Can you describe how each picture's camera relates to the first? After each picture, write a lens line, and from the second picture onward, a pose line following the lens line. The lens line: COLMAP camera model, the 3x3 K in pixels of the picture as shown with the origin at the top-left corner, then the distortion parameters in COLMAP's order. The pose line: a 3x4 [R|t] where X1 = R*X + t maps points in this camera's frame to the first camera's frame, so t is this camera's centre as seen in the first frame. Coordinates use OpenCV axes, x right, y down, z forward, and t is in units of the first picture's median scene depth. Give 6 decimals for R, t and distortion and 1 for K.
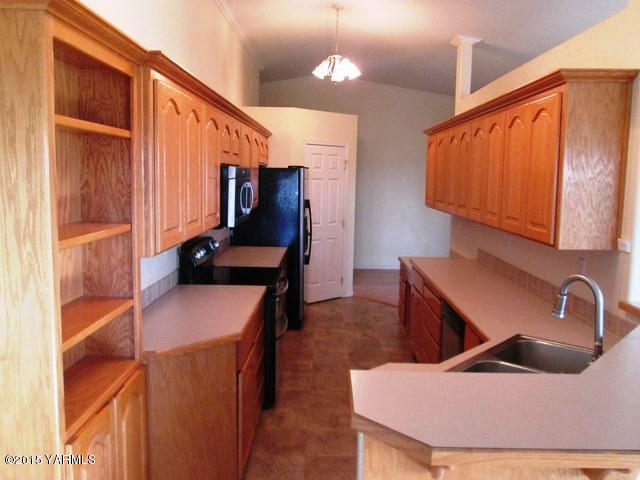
lens RADIAL K [[539.4, 0, 315.7], [0, 539.4, 238.2], [0, 0, 1]] dist [-0.028824, 0.002675]
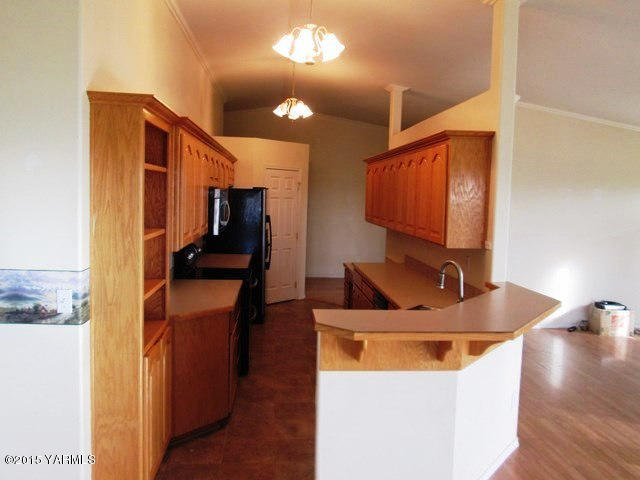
lens RADIAL K [[539.4, 0, 321.5], [0, 539.4, 239.6], [0, 0, 1]] dist [-0.028824, 0.002675]
pose [[0.994275, 0.002172, 0.106831, -0.047811], [0.000999, 0.999561, -0.029617, 0.034222], [-0.106848, 0.029554, 0.993836, -0.385811]]
